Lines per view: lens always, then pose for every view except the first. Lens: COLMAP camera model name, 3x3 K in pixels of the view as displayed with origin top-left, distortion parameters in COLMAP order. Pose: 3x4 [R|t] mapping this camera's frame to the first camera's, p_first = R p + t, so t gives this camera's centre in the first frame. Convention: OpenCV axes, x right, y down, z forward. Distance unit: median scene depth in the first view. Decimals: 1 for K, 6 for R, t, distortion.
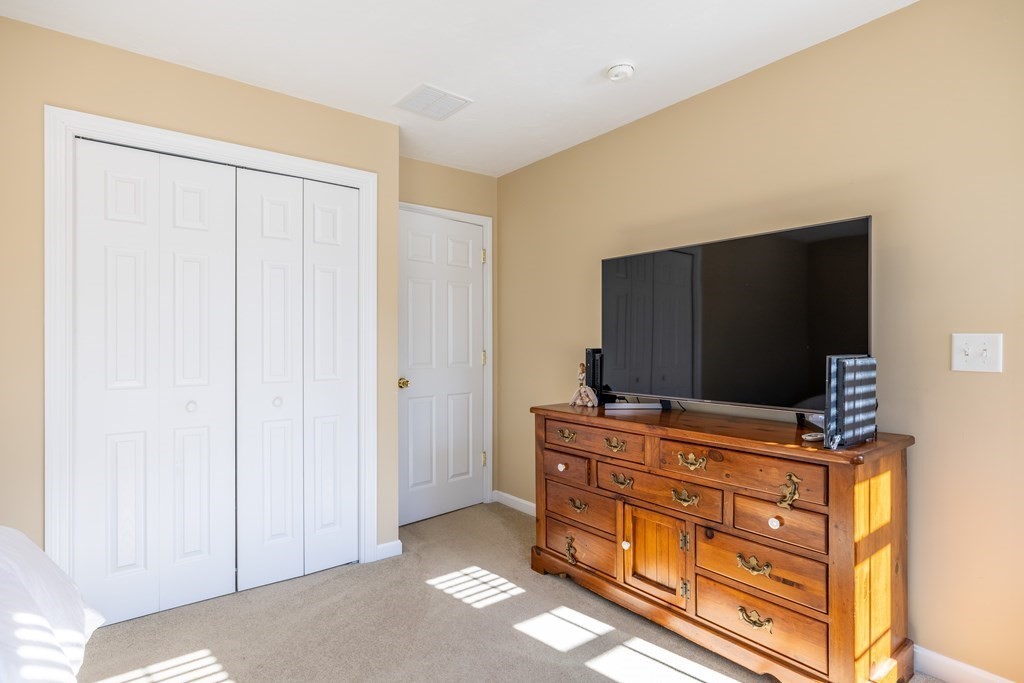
lens RADIAL K [[523.0, 0, 513.8], [0, 523.0, 343.9], [0, 0, 1]] dist [0.000548, -0.000093]
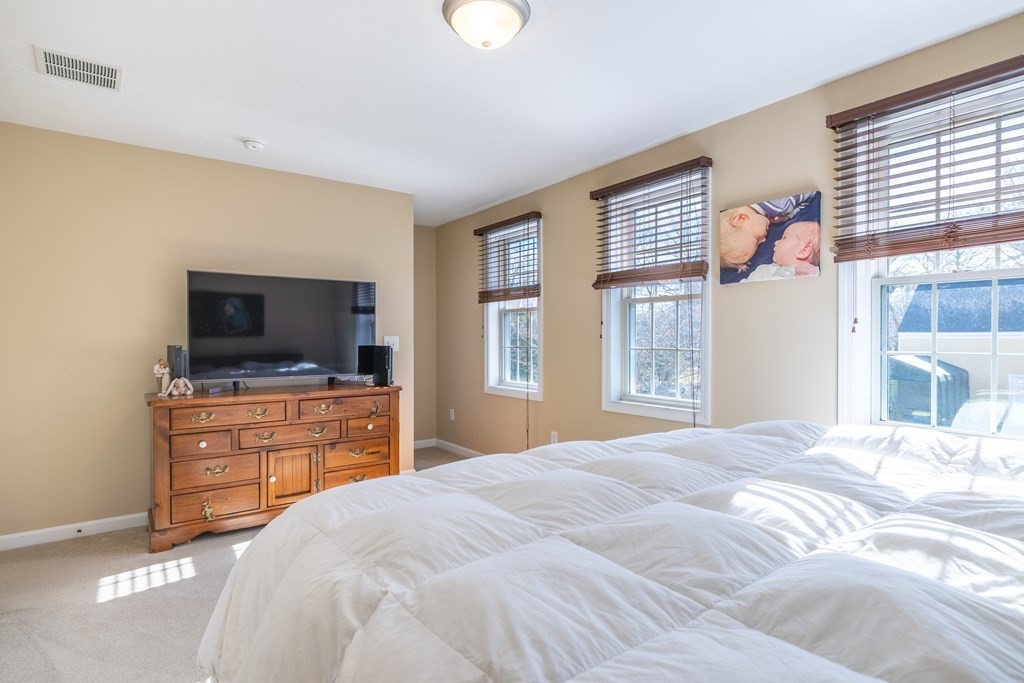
lens RADIAL K [[523.0, 0, 513.6], [0, 523.0, 340.0], [0, 0, 1]] dist [0.000548, -0.000093]
pose [[0.033283, -0.007622, 0.999417, -1.140615], [0.002956, 0.999967, 0.007528, -0.010830], [-0.999442, 0.002704, 0.033305, 0.263077]]
